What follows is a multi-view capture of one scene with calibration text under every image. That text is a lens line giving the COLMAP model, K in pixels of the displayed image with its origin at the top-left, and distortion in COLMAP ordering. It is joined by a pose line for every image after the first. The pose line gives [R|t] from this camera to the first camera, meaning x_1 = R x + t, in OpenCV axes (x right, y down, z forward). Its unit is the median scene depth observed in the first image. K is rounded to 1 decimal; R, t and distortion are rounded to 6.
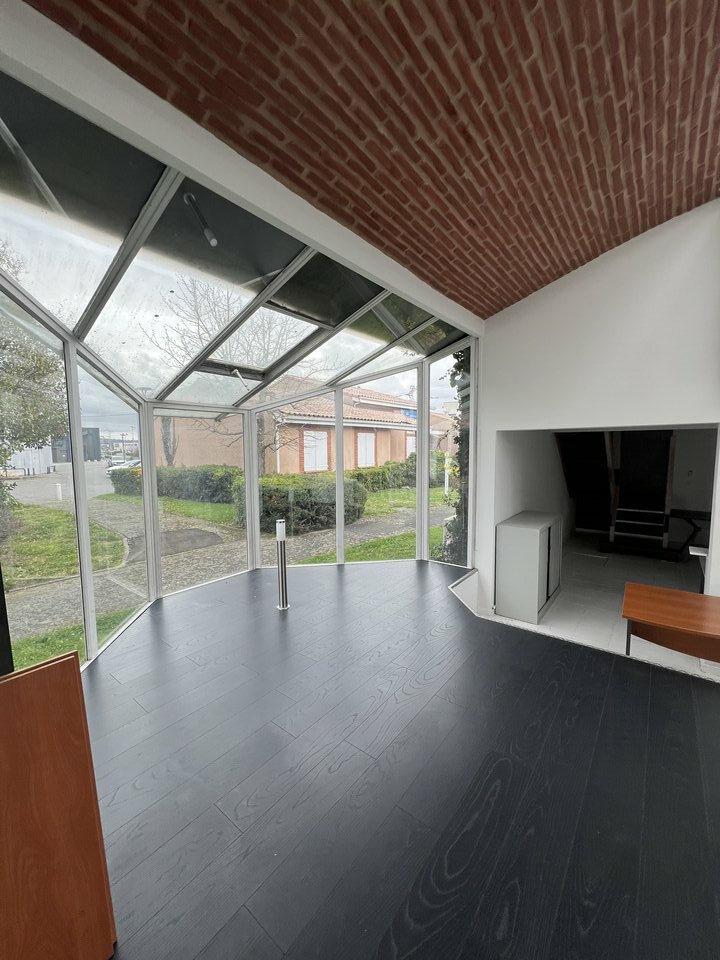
lens RADIAL K [[383.8, 0, 356.3], [0, 383.8, 482.1], [0, 0, 1]] dist [-0.004362, -0.000327]
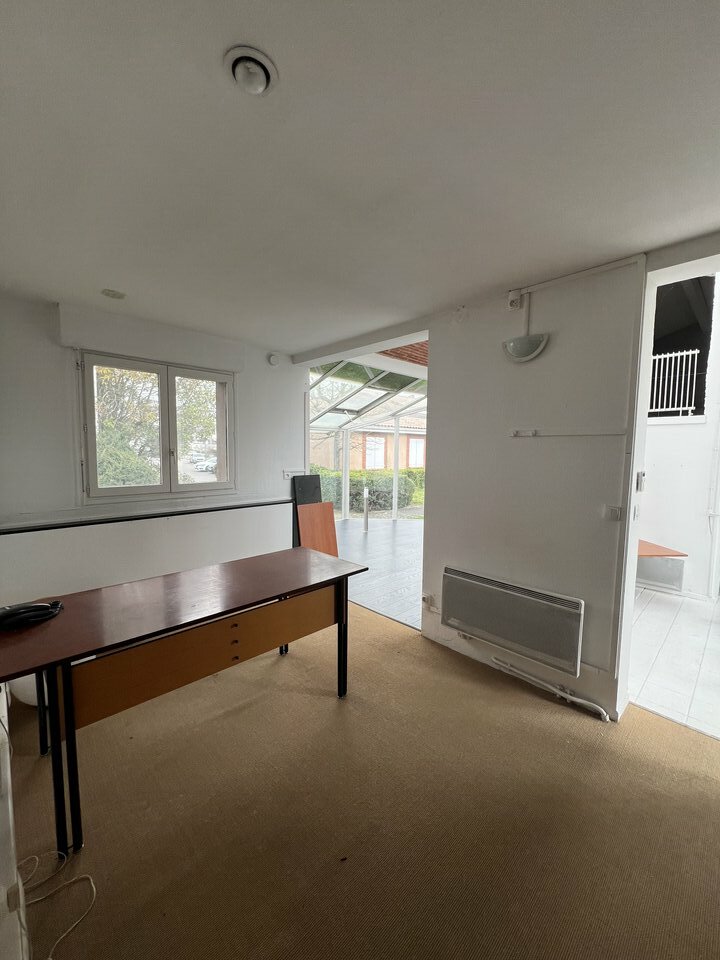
lens RADIAL K [[383.8, 0, 359.3], [0, 383.8, 481.0], [0, 0, 1]] dist [-0.004362, -0.000327]
pose [[0.991155, 0.035237, -0.127949, 0.007831], [-0.036254, 0.999327, -0.005624, 0.031089], [0.127665, 0.010212, 0.991765, -0.388961]]
